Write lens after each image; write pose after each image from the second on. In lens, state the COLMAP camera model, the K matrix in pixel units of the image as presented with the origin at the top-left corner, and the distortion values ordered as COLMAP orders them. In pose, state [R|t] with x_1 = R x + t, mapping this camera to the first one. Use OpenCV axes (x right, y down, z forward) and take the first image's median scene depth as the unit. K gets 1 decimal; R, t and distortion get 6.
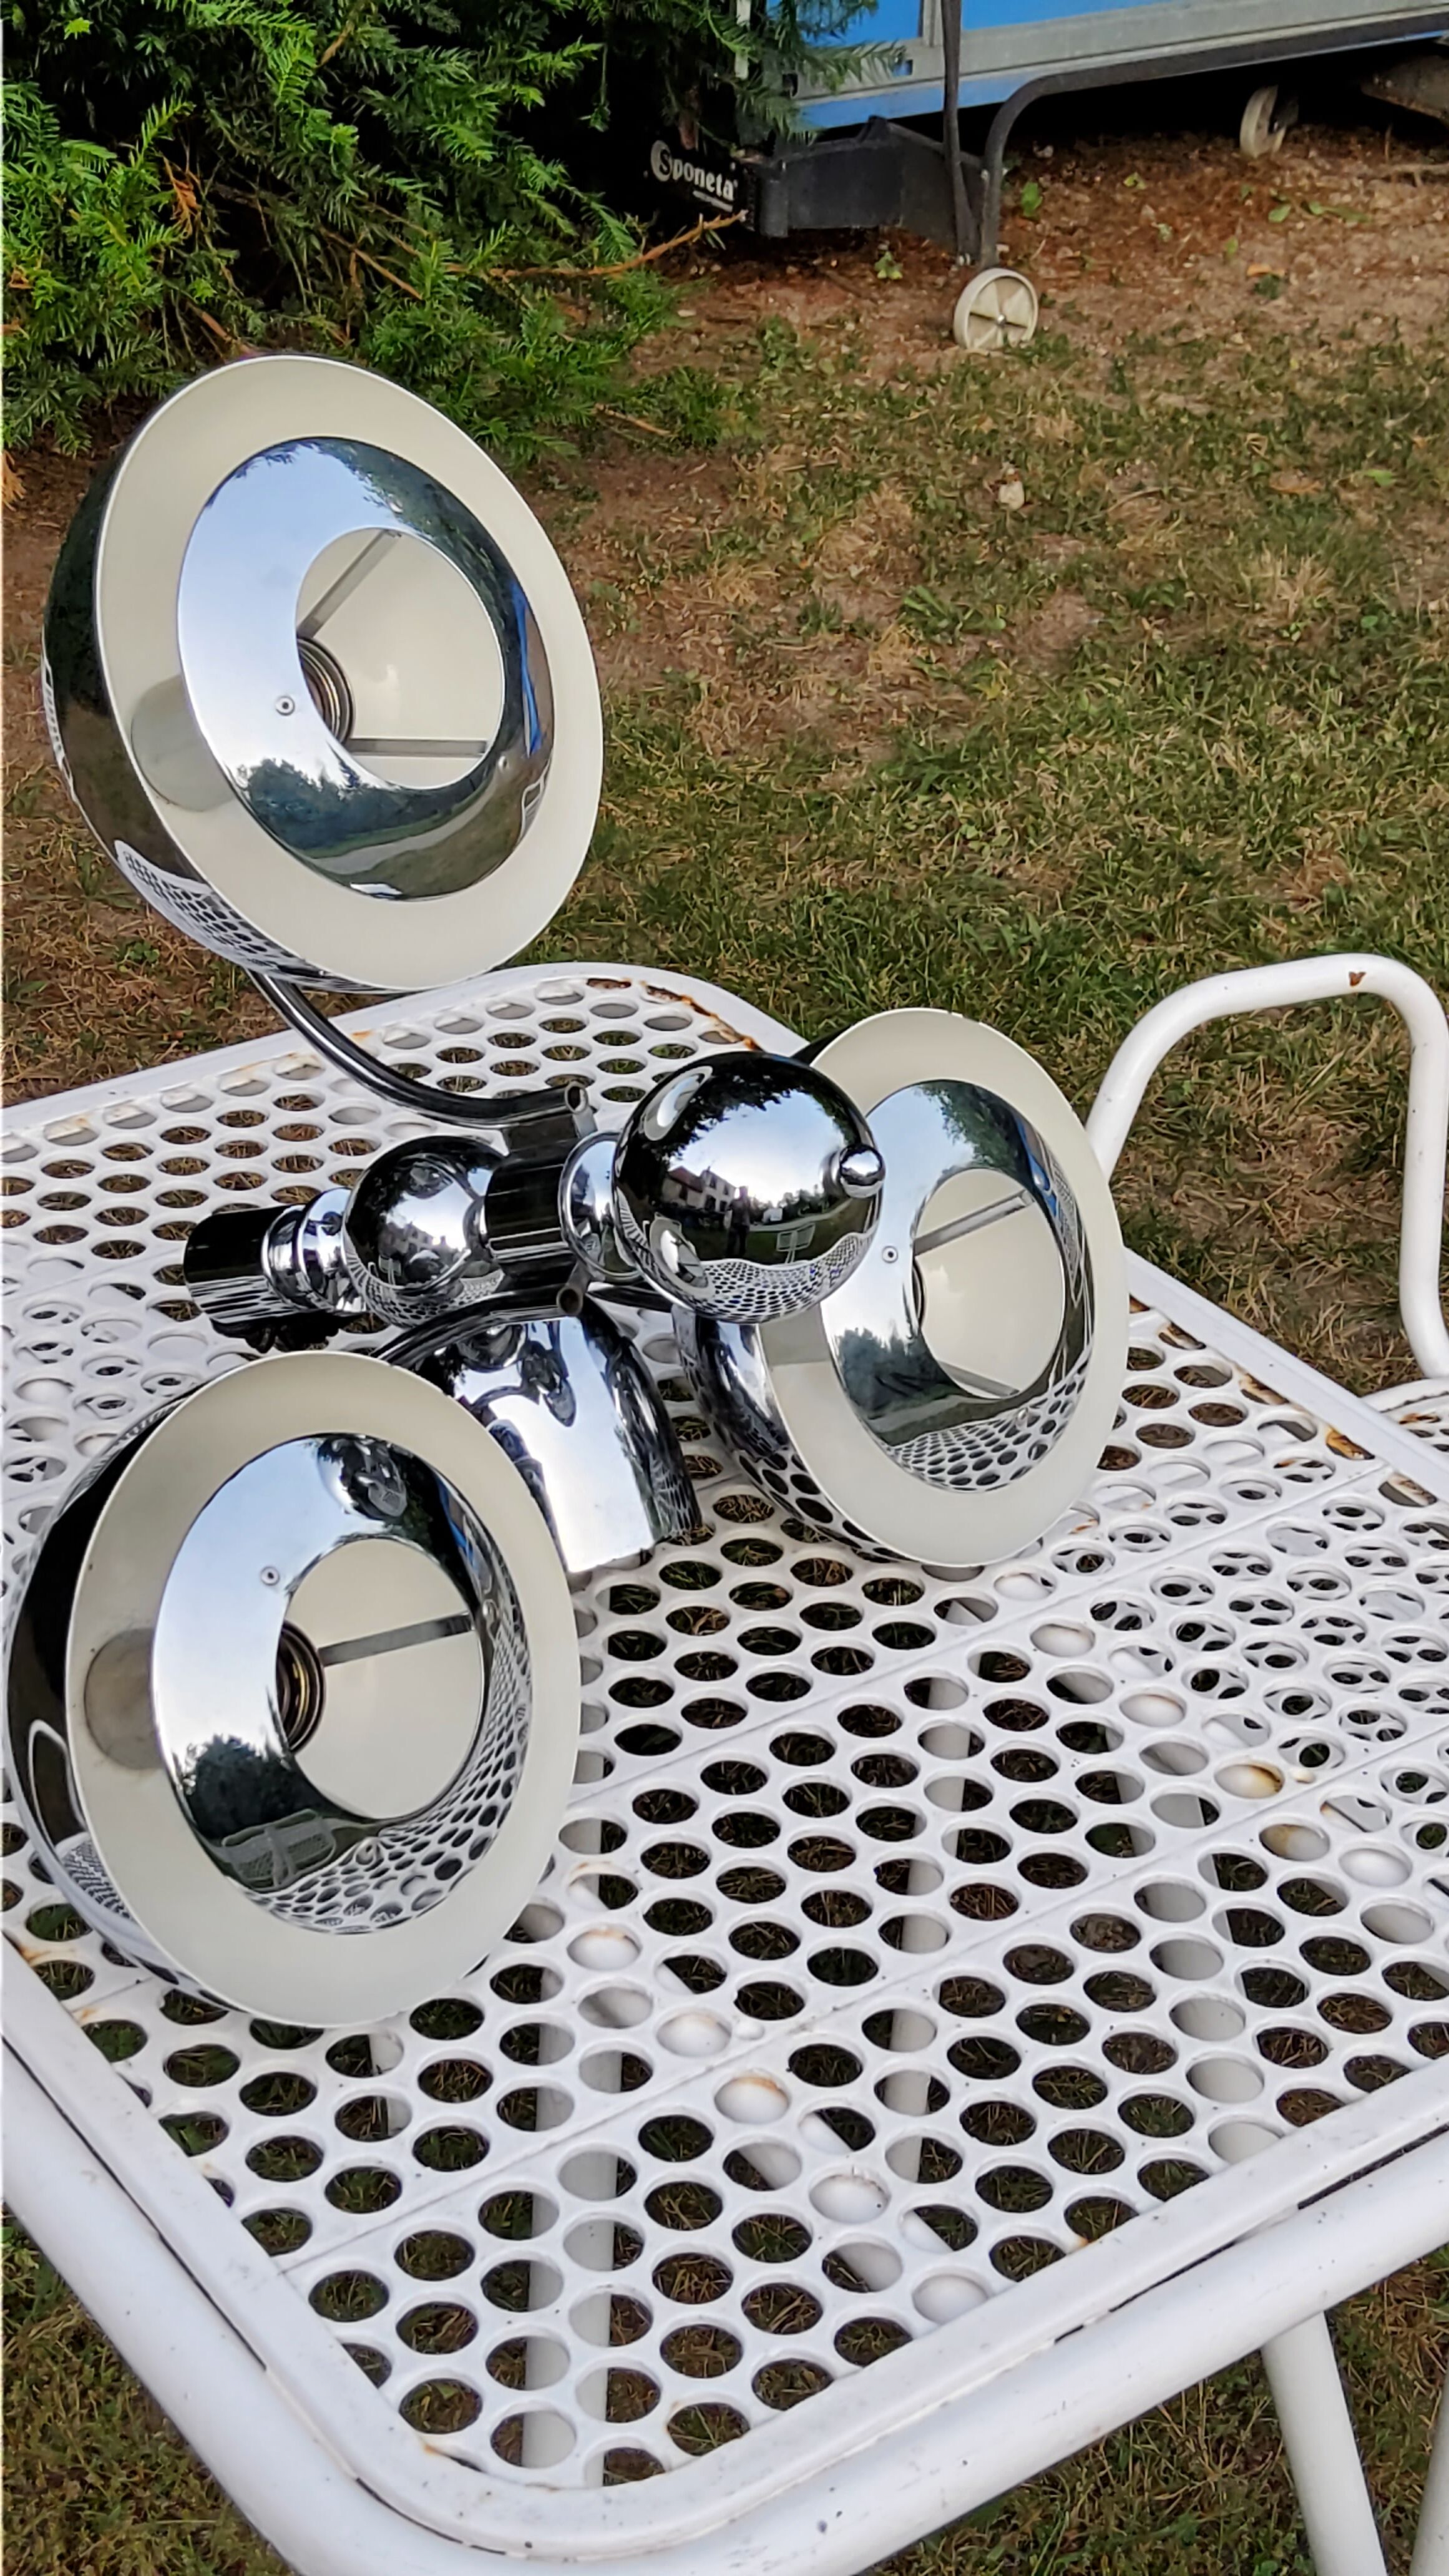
lens RADIAL K [[3728.5, 0, 719.2], [0, 3728.5, 1284.4], [0, 0, 1]] dist [0.117554, 0.000000]
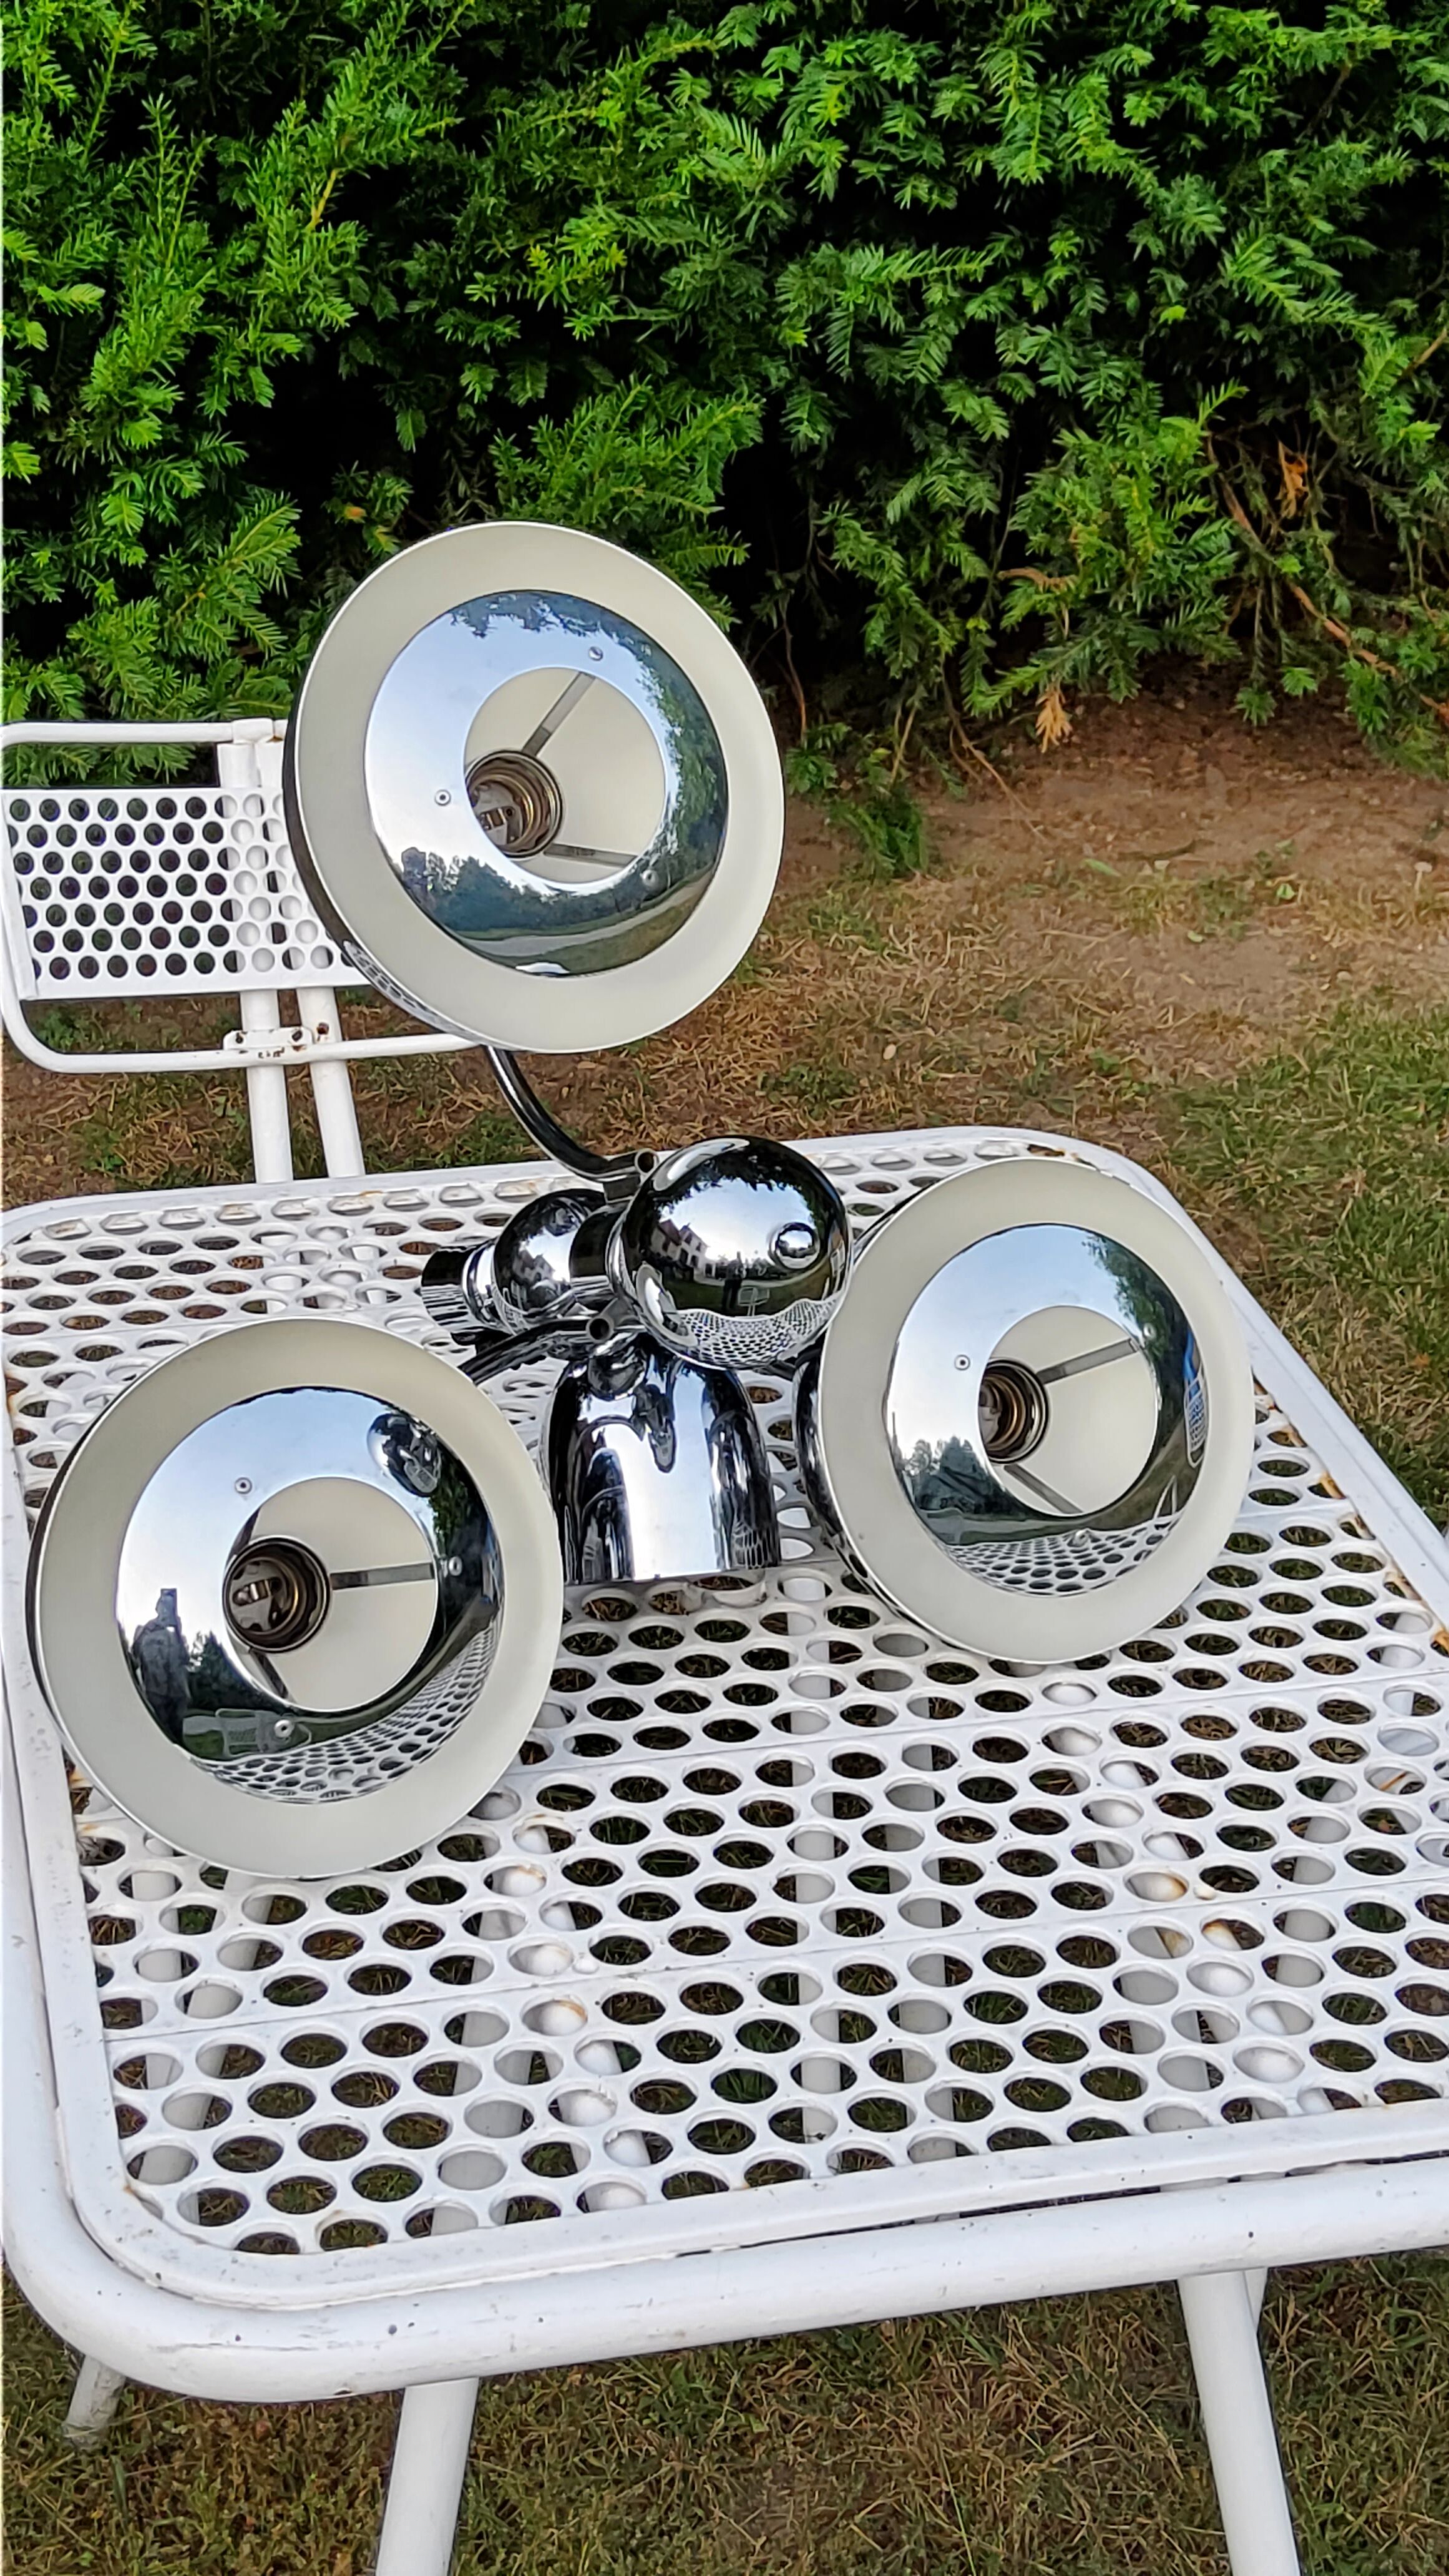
lens RADIAL K [[3728.5, 0, 735.2], [0, 3728.5, 1292.9], [0, 0, 1]] dist [0.117554, 0.000000]
pose [[0.927942, 0.164457, -0.334480, 0.374708], [-0.188375, 0.981277, -0.040132, 0.030955], [0.321617, 0.100248, 0.941548, -0.084746]]
